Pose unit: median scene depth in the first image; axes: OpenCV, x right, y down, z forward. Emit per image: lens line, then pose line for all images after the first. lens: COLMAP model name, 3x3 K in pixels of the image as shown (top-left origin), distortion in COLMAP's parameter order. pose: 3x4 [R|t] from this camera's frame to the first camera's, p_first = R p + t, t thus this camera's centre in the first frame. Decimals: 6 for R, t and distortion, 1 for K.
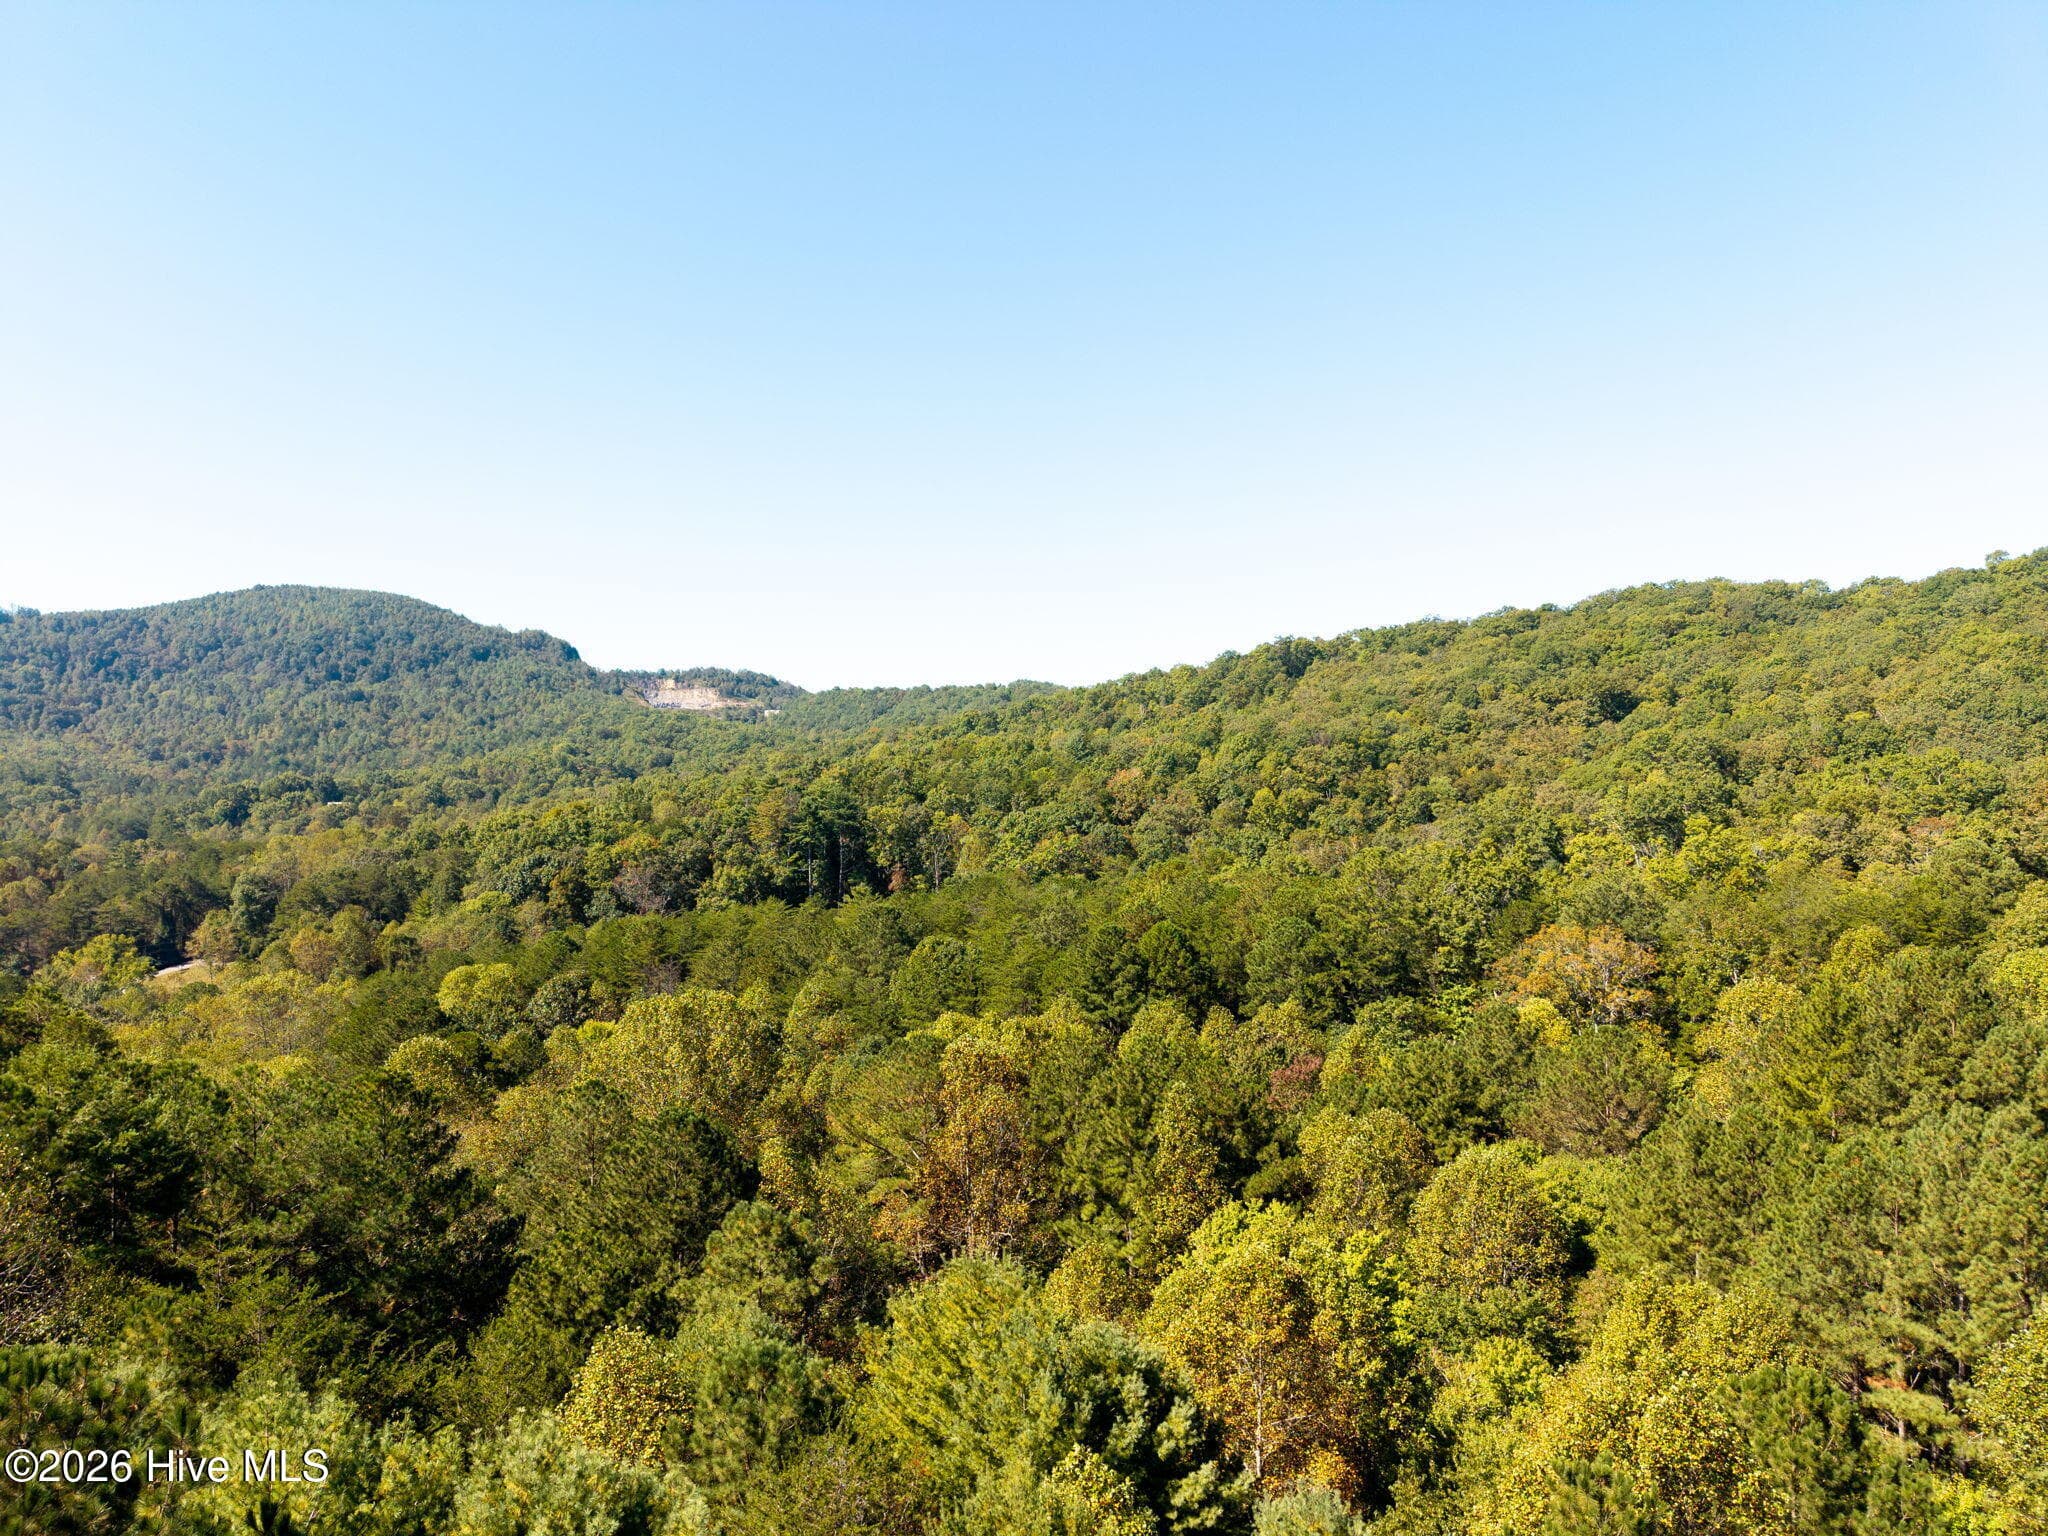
lens RADIAL K [[1366.8, 0, 1023.2], [0, 1366.8, 756.9], [0, 0, 1]] dist [0.045538, -0.040343]
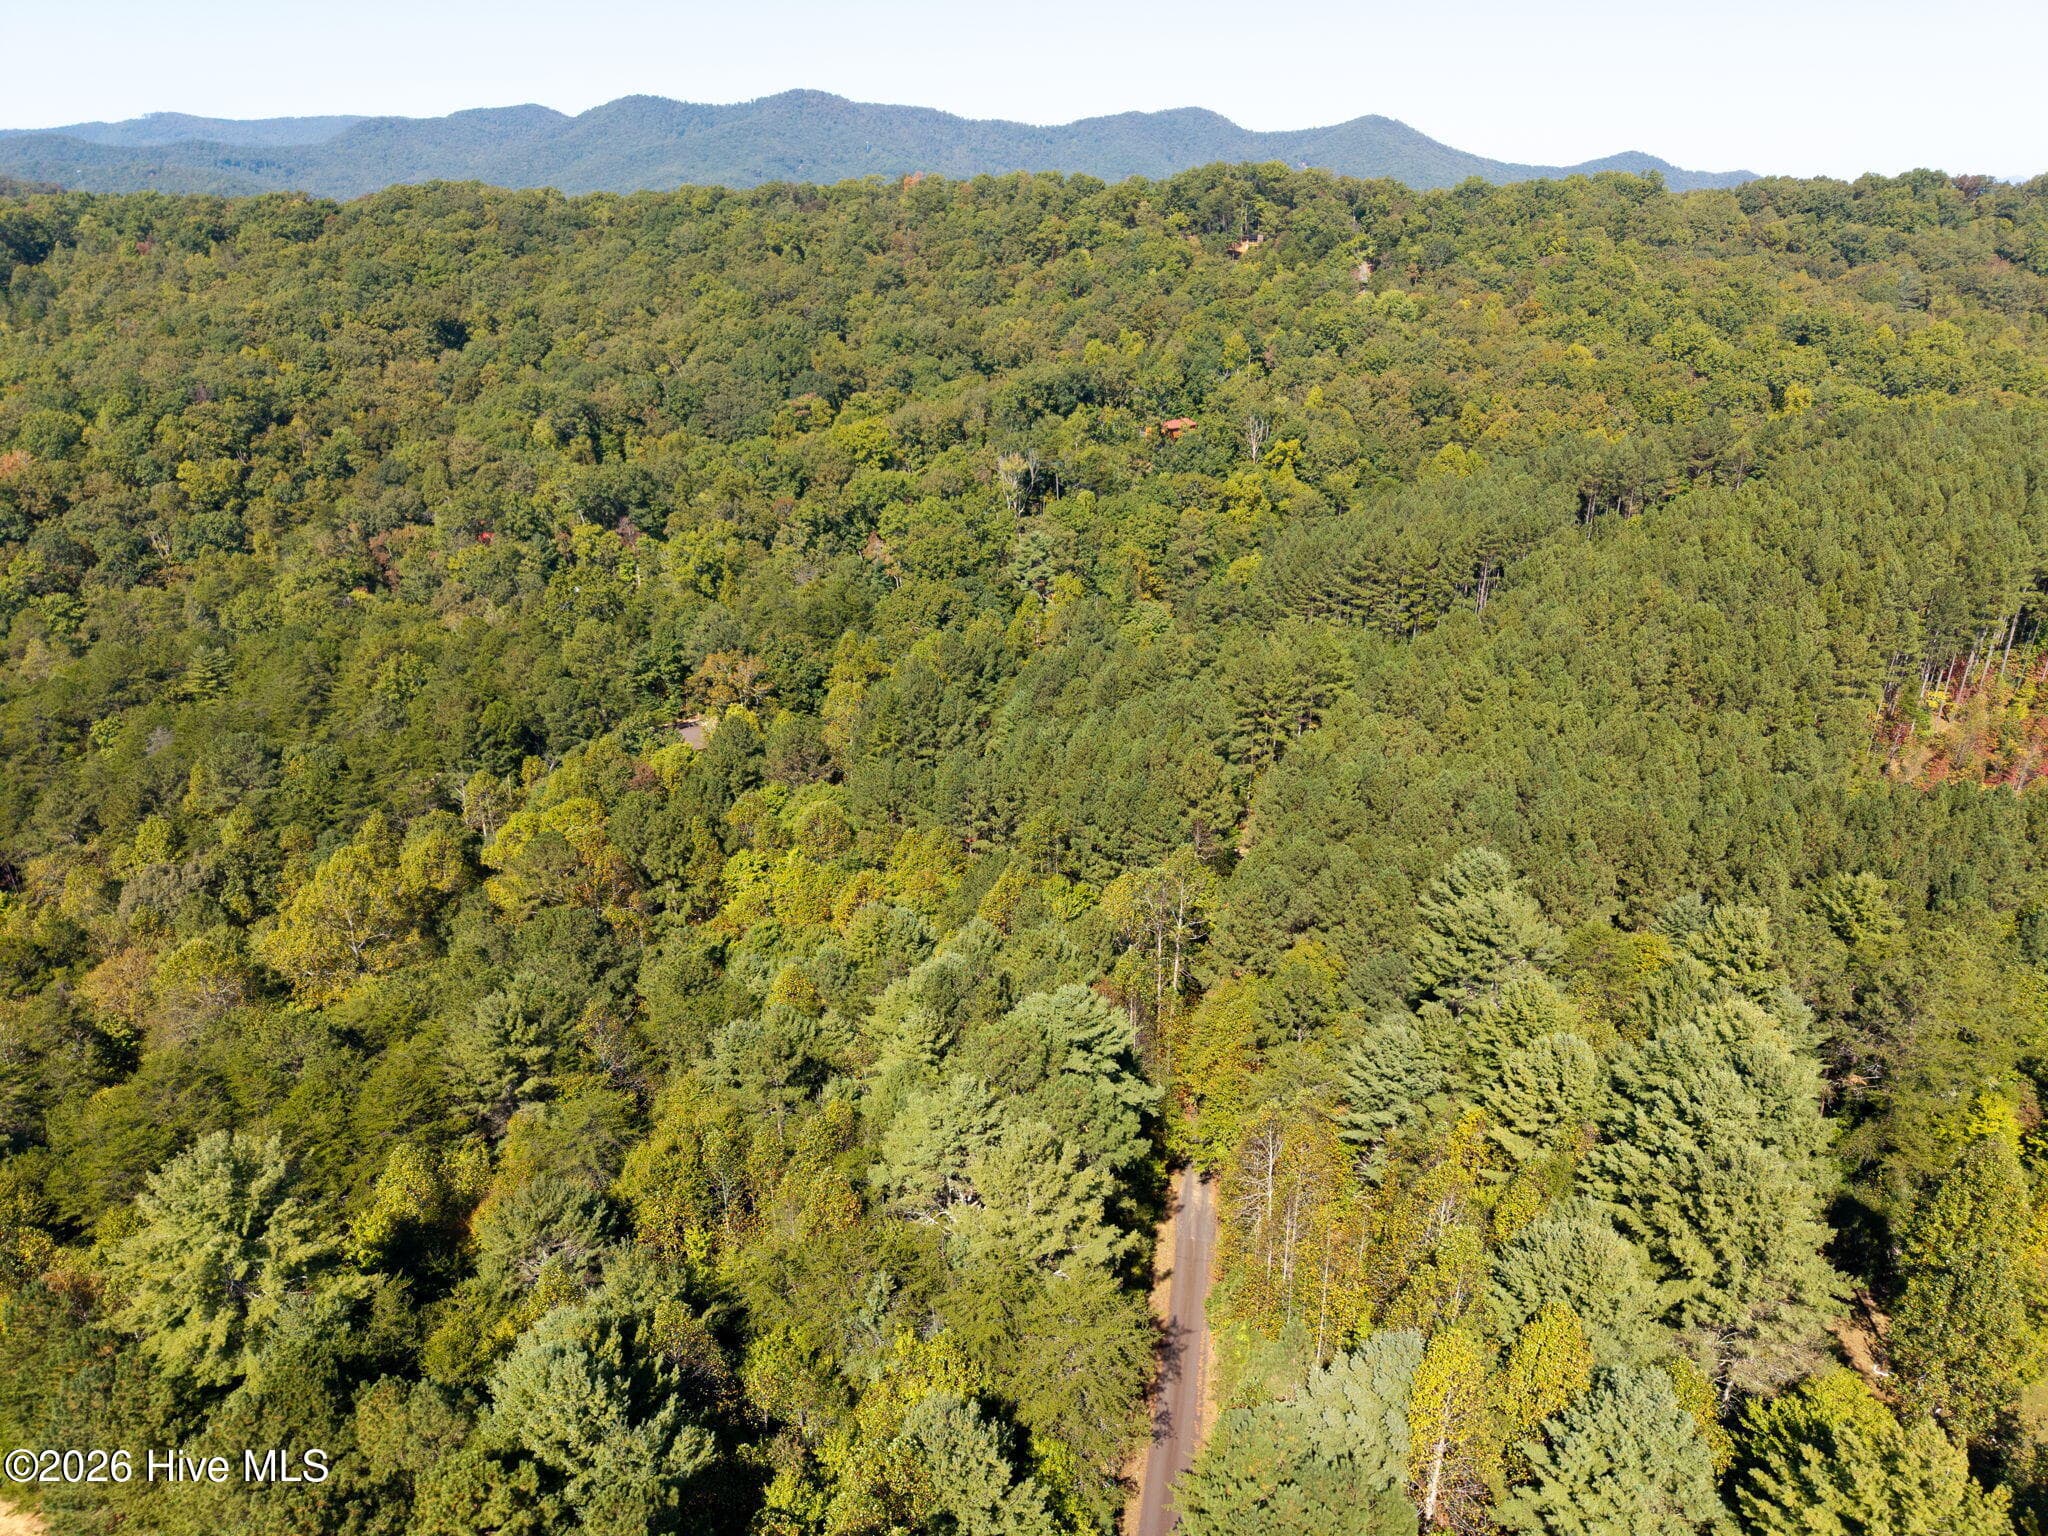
lens RADIAL K [[1366.8, 0, 1015.1], [0, 1366.8, 769.1], [0, 0, 1]] dist [0.045538, -0.040343]
pose [[0.617830, -0.302355, 0.725856, -0.255731], [0.008578, 0.925652, 0.378278, -0.146997], [-0.786265, -0.227485, 0.574490, -0.142365]]
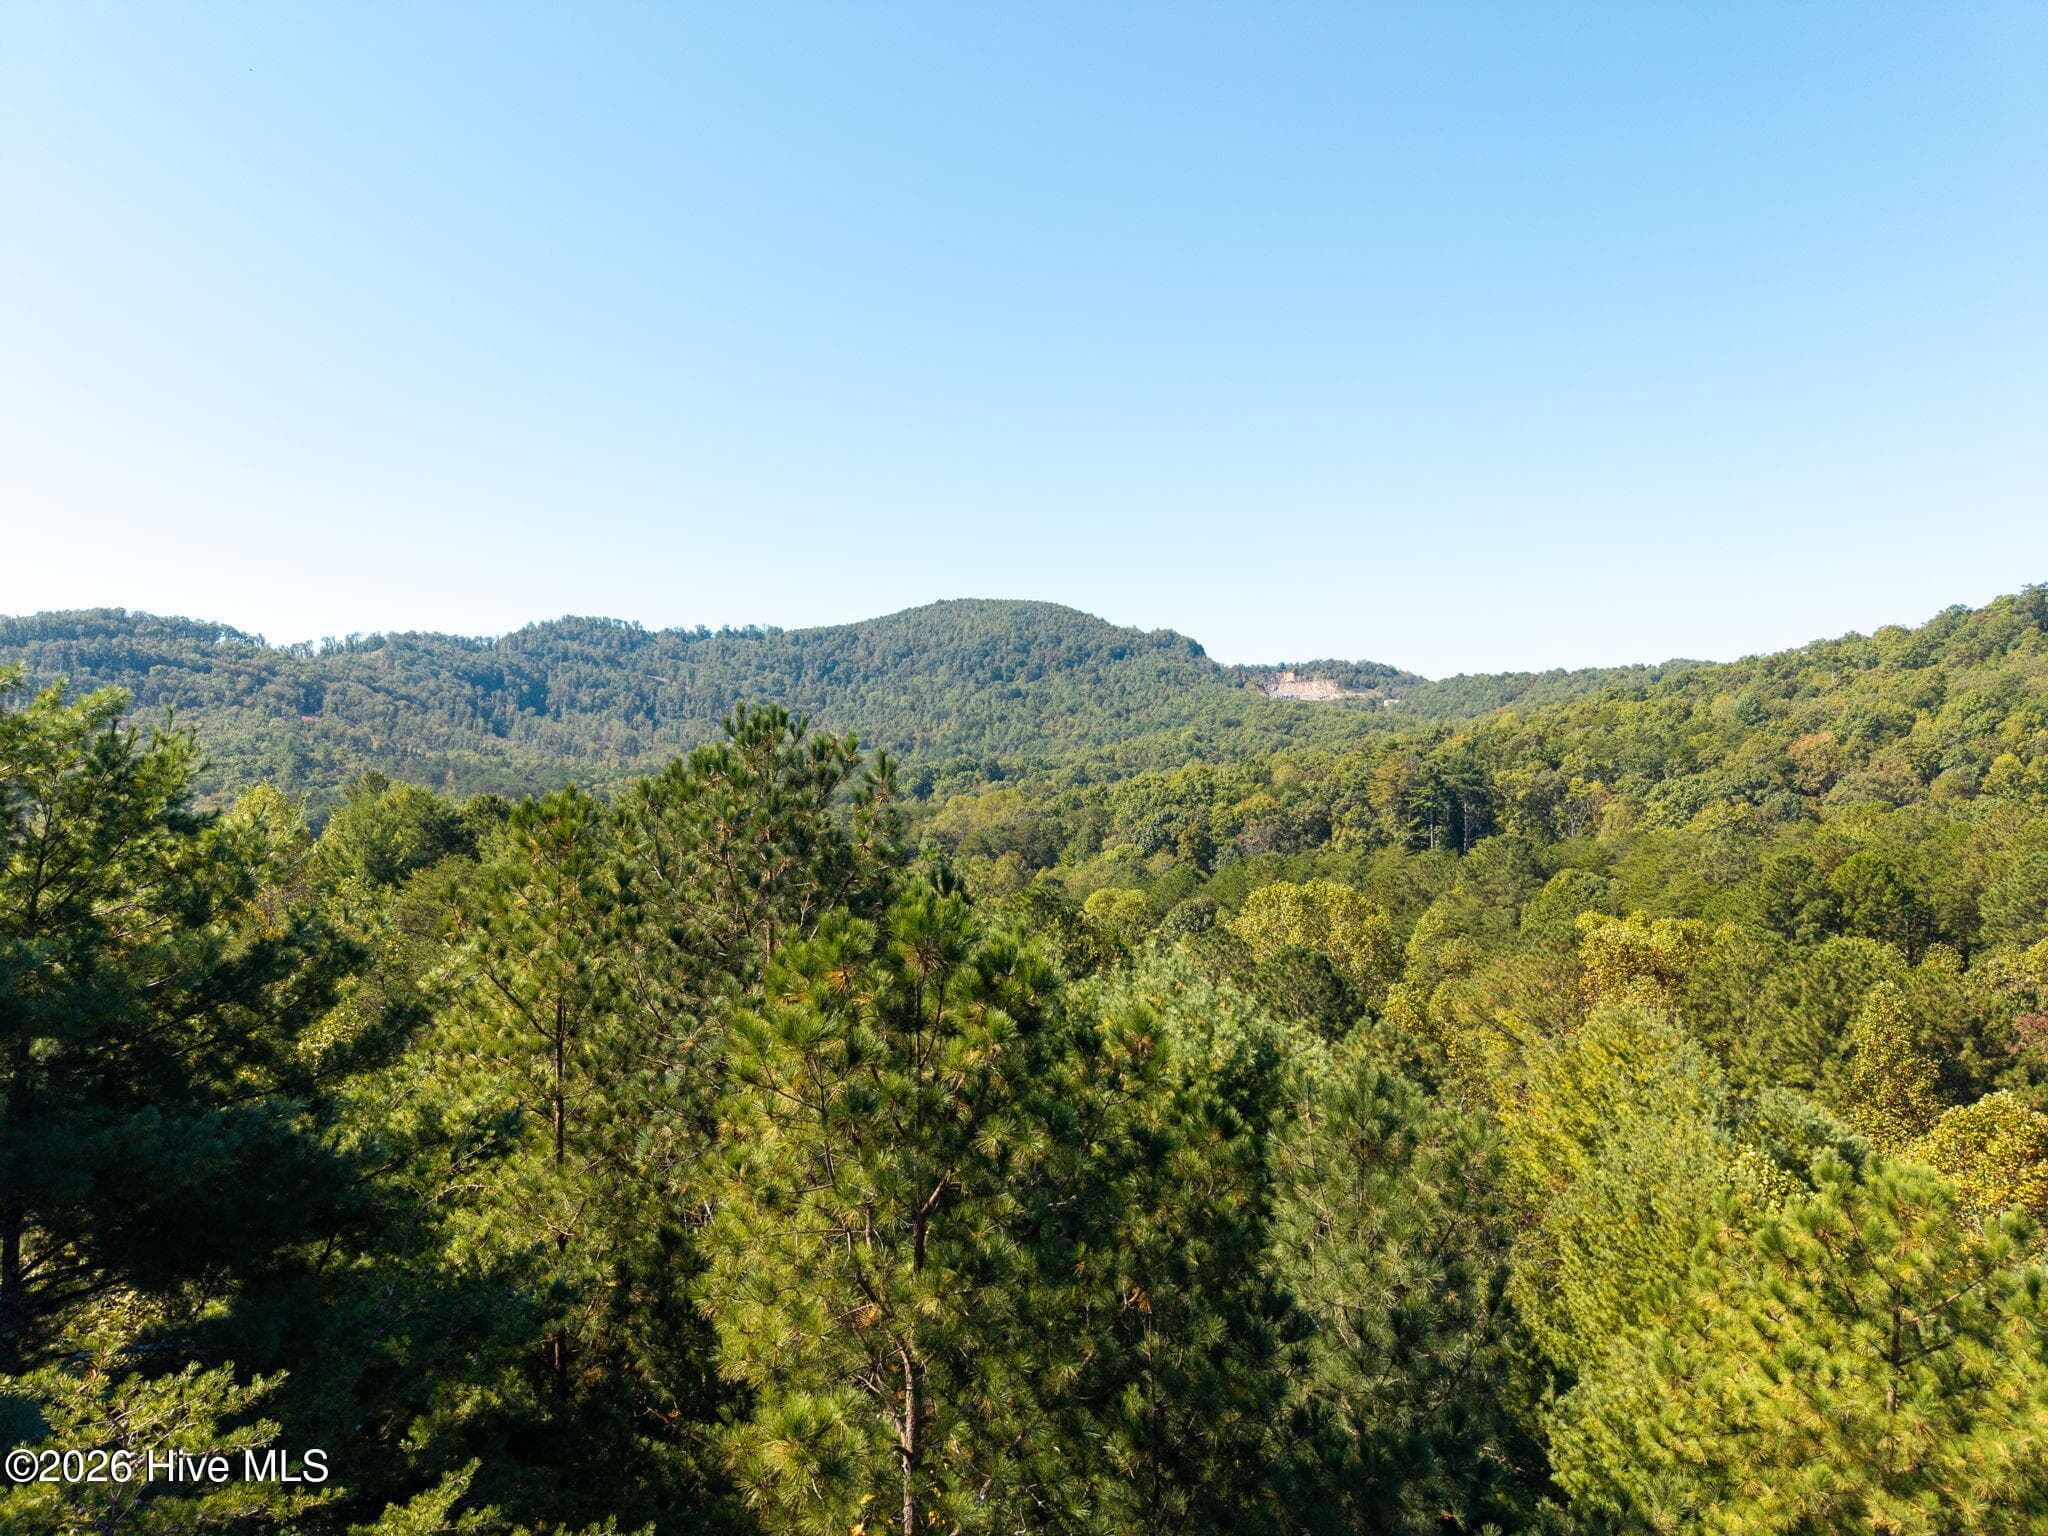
lens RADIAL K [[1366.8, 0, 1029.4], [0, 1366.8, 765.4], [0, 0, 1]] dist [0.045538, -0.040343]
pose [[0.904747, 0.004145, -0.425930, -0.000339], [-0.000705, 0.999966, 0.008234, 0.022714], [0.425949, -0.007150, 0.904719, 0.000480]]
